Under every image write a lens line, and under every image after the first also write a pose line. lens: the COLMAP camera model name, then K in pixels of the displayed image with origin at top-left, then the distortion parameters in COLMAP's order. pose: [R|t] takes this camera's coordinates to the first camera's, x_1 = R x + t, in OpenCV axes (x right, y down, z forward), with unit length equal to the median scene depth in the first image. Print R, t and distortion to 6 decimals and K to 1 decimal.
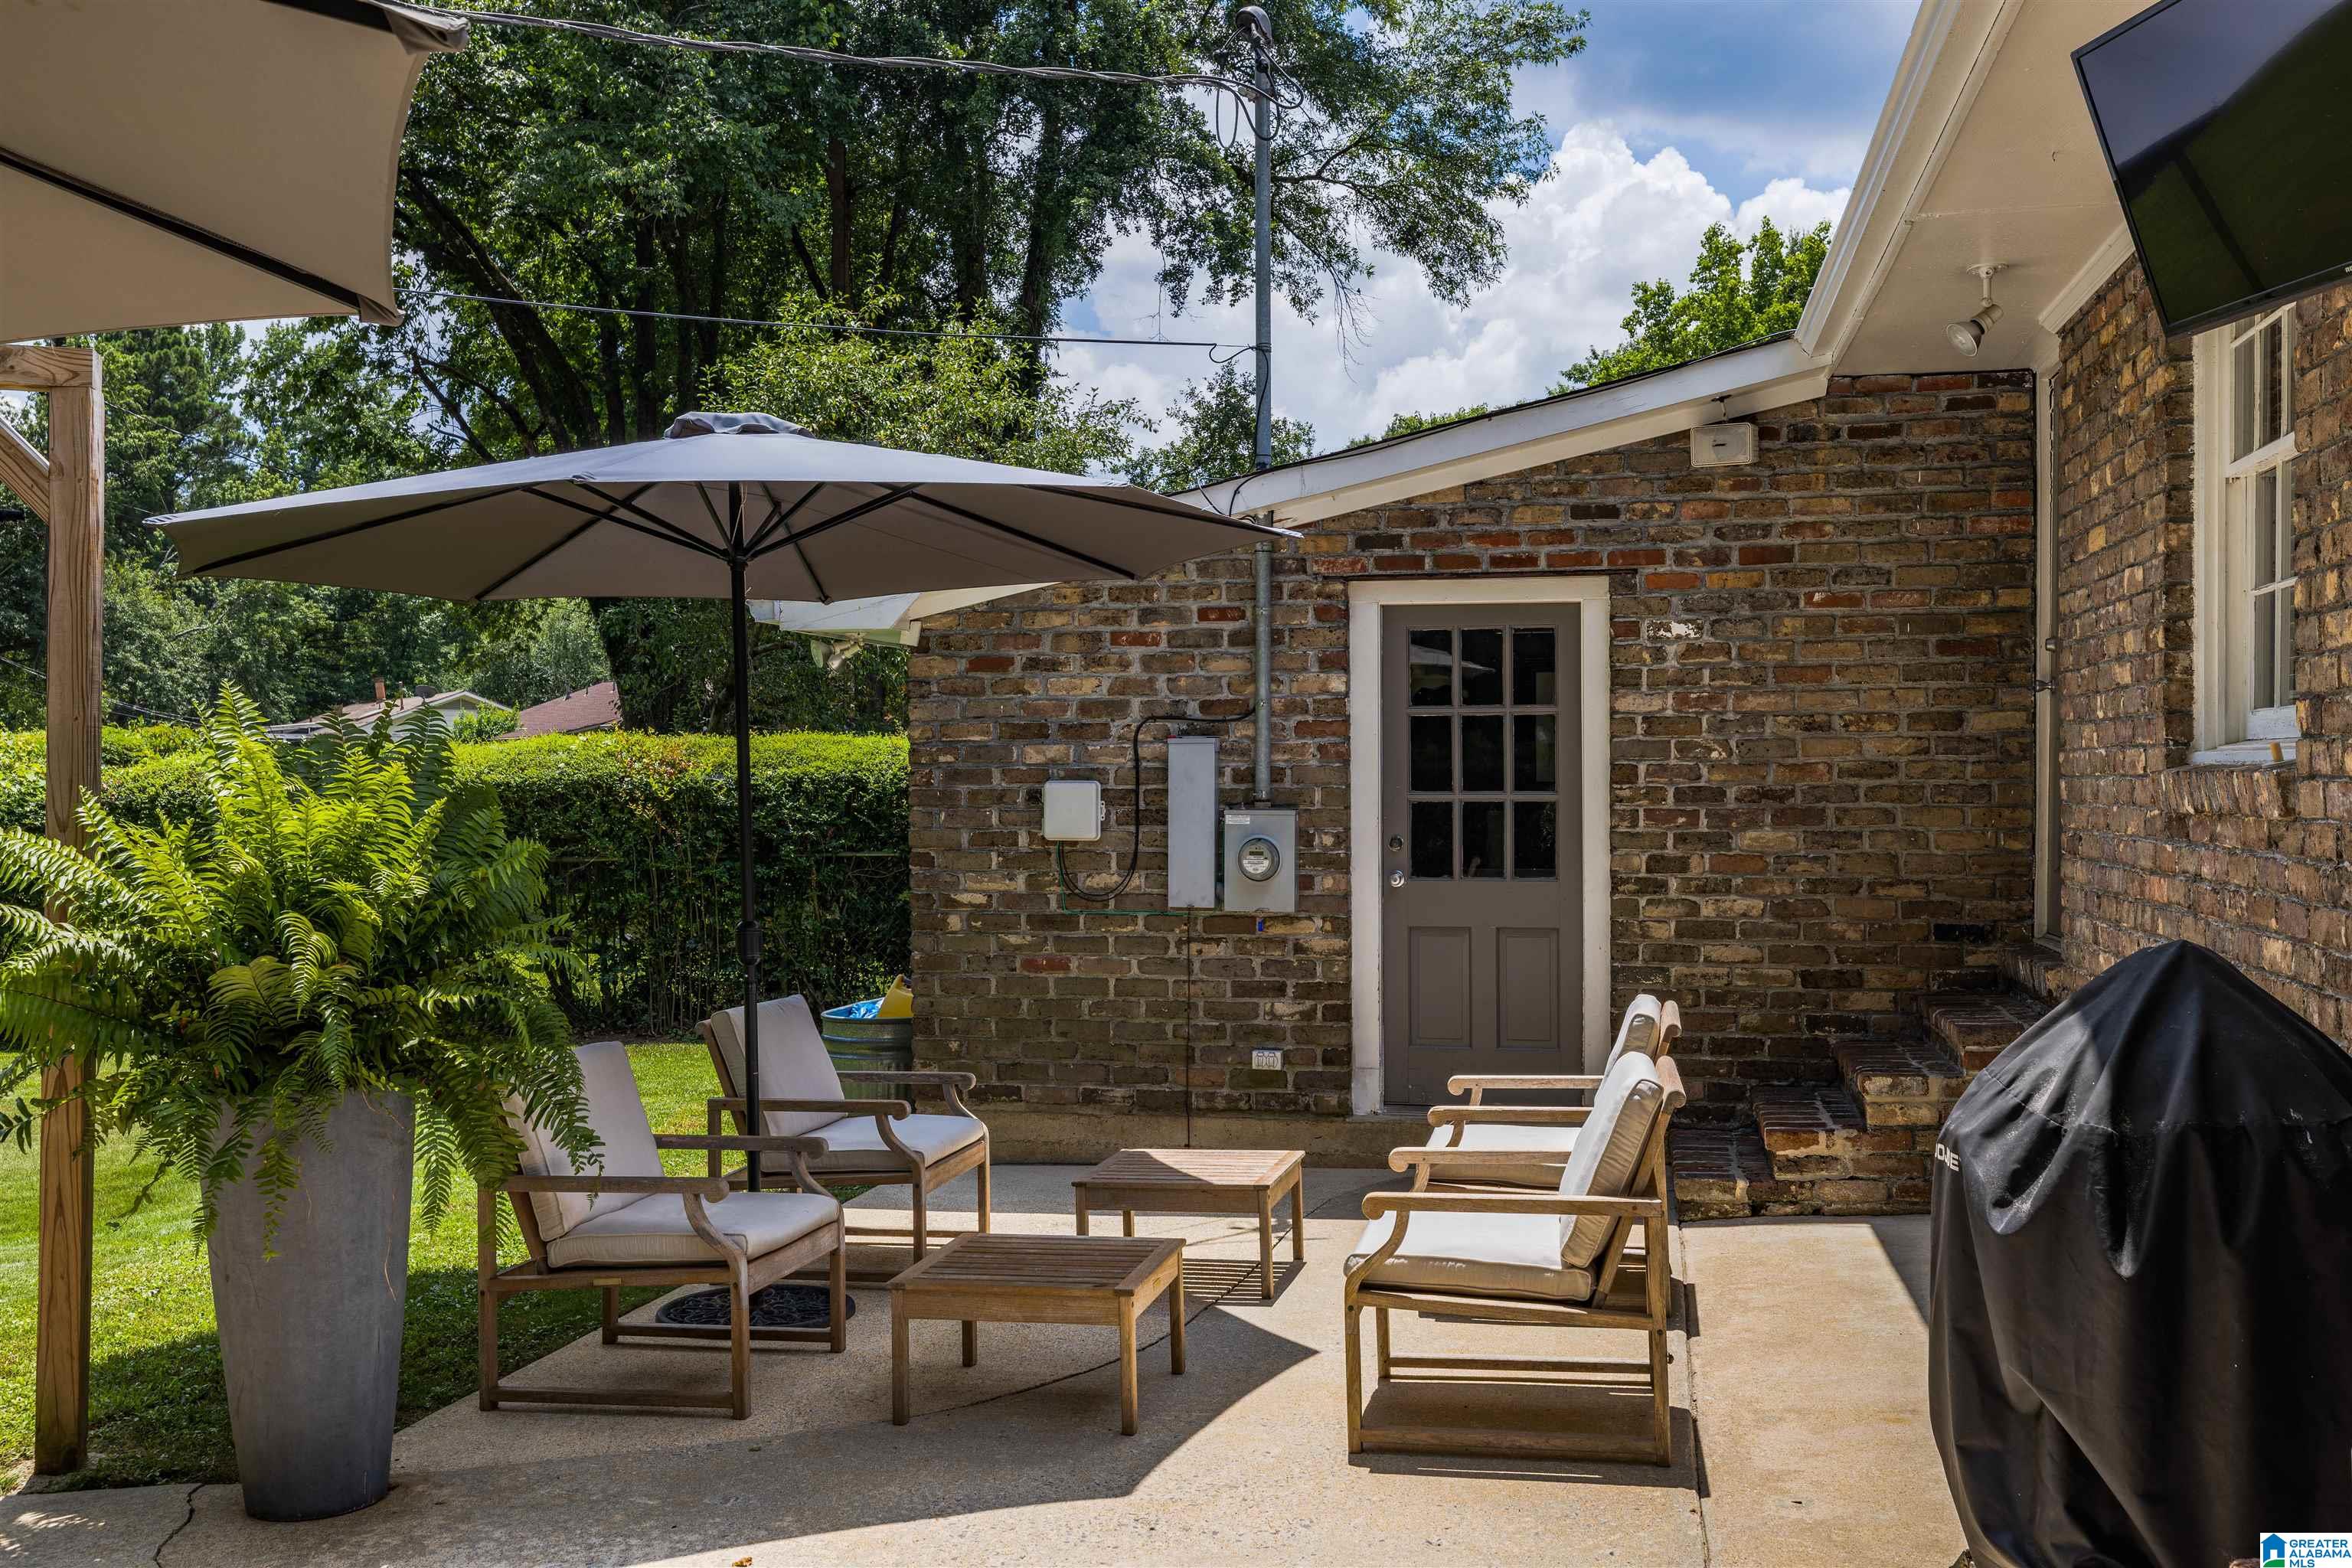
lens RADIAL K [[2234.3, 0, 1176.0], [0, 2234.3, 784.0], [0, 0, 1]] dist [0.100046, 0.002558]
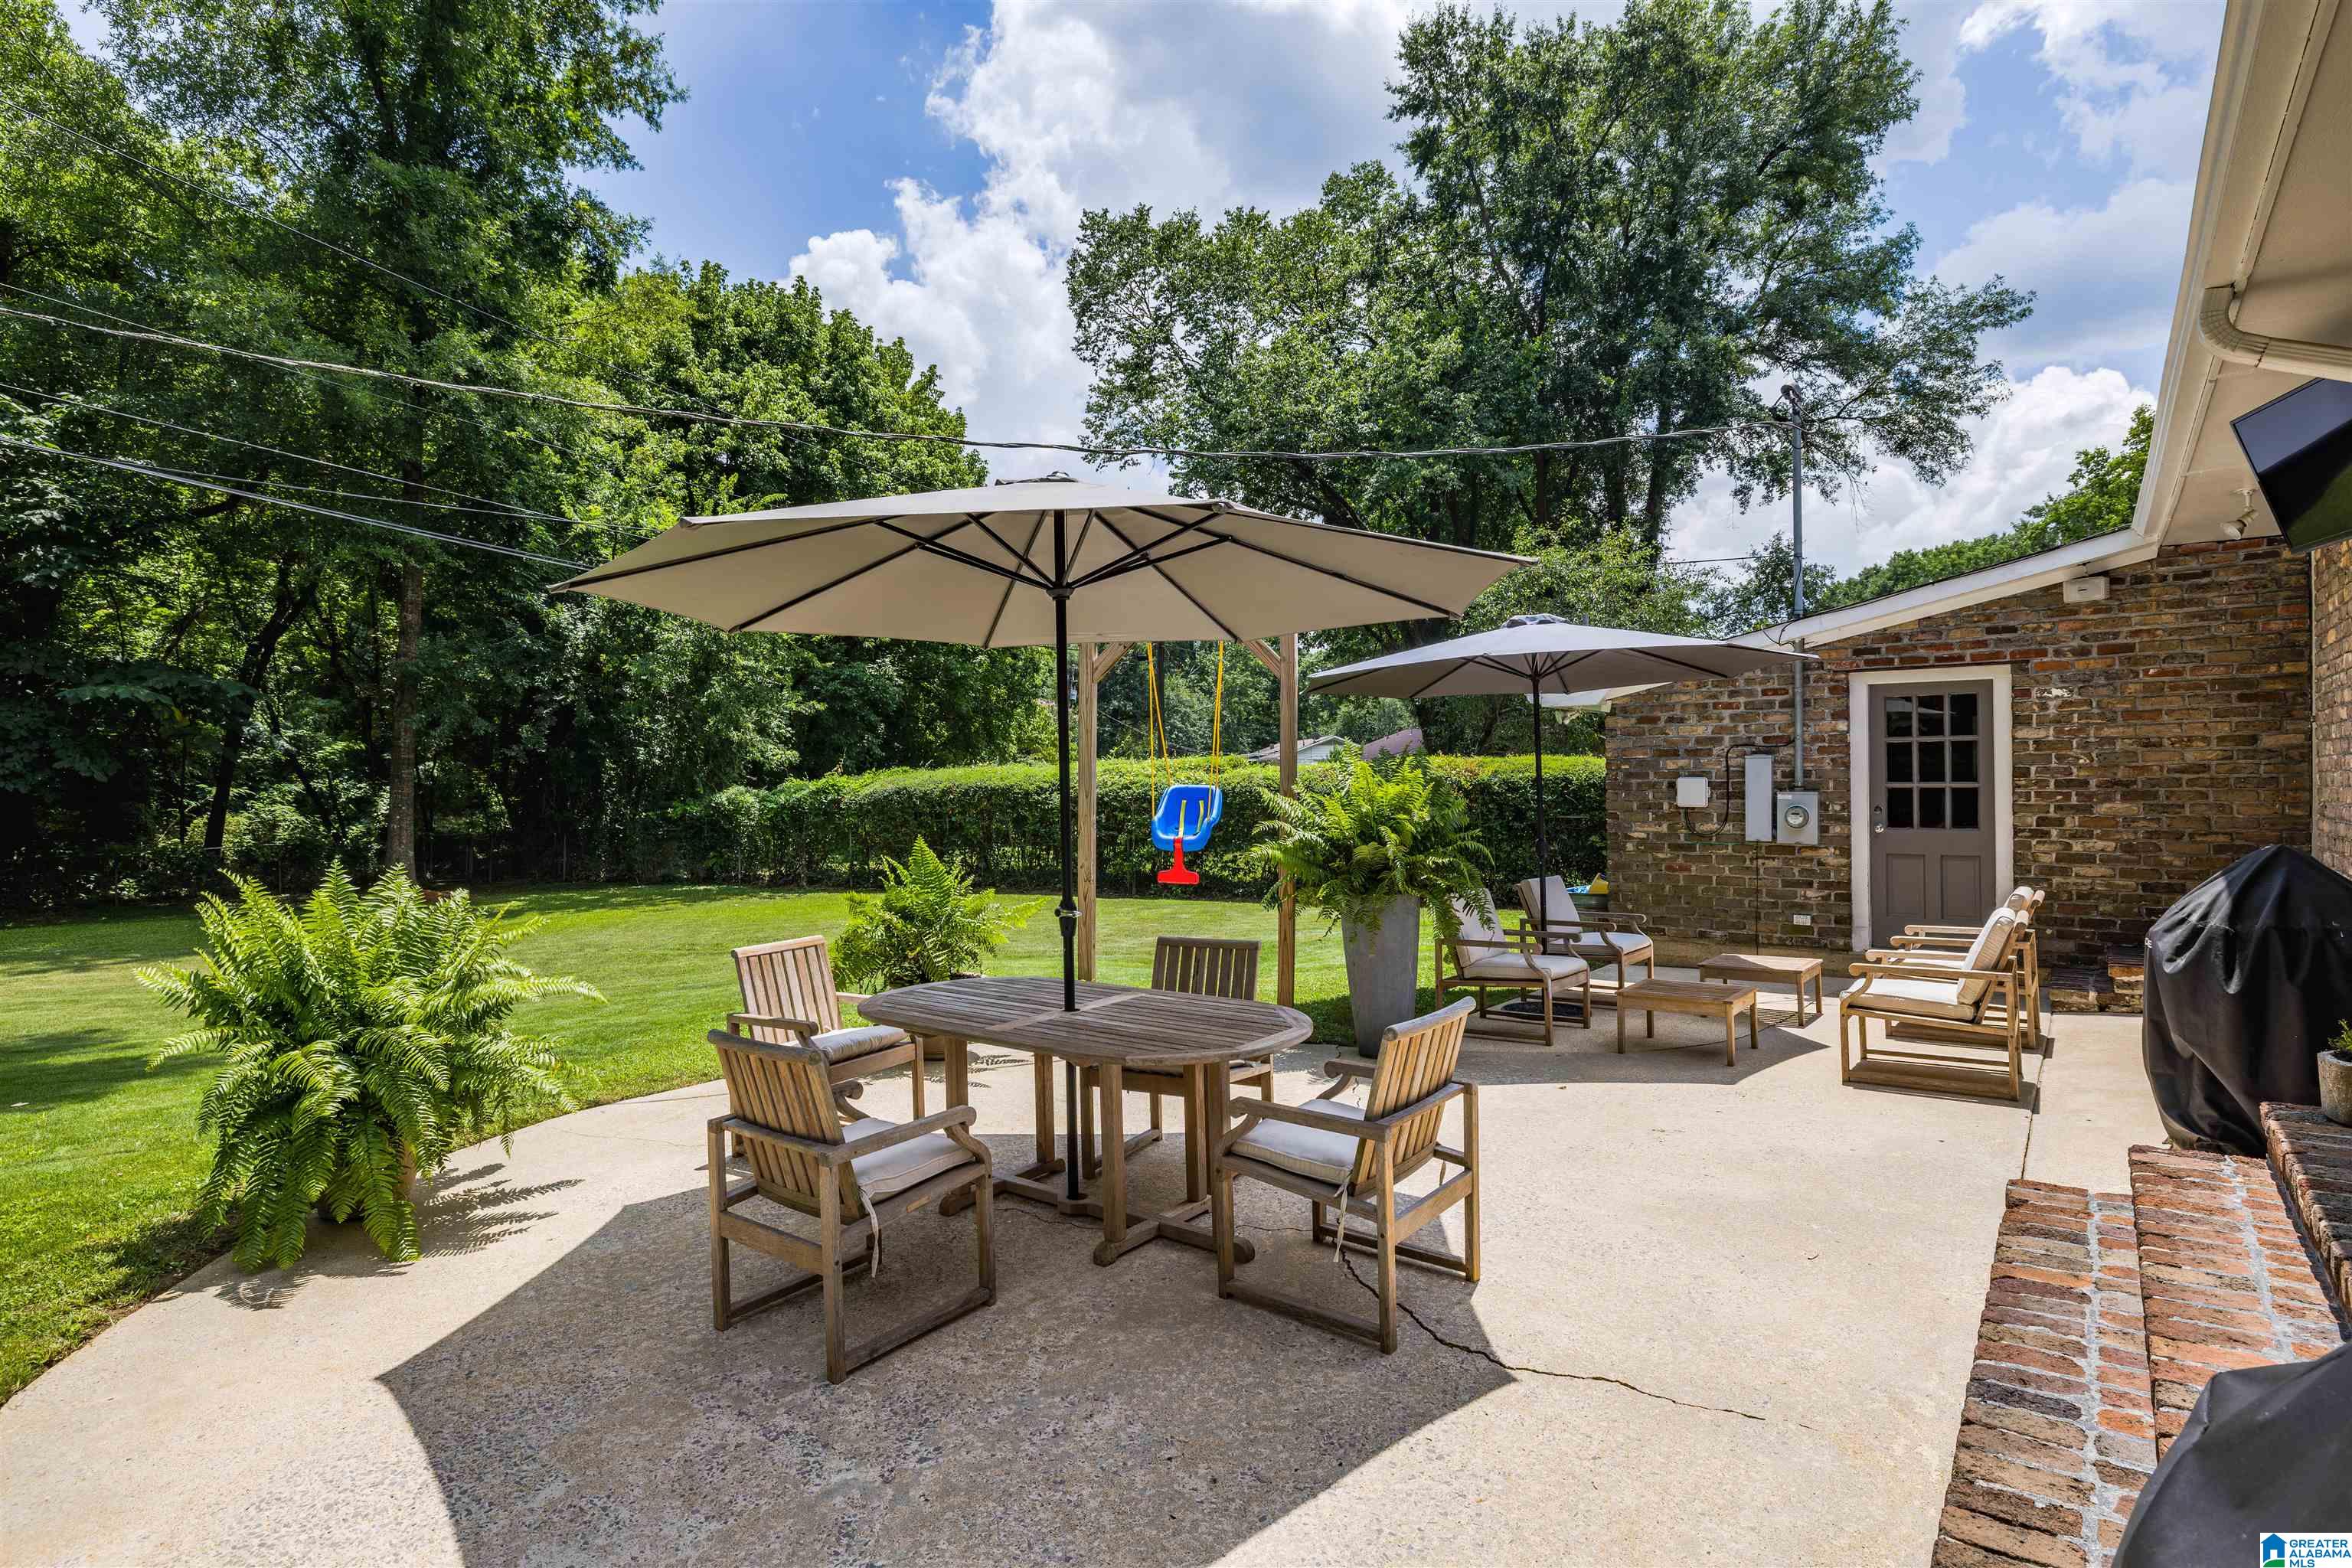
lens RADIAL K [[1191.6, 0, 1173.3], [0, 1191.6, 776.1], [0, 0, 1]] dist [0.000111, -0.000147]
pose [[0.901779, -0.004800, -0.432172, -0.004106], [0.002039, 0.999974, -0.006851, 0.003973], [0.432194, 0.005296, 0.901765, -0.174316]]
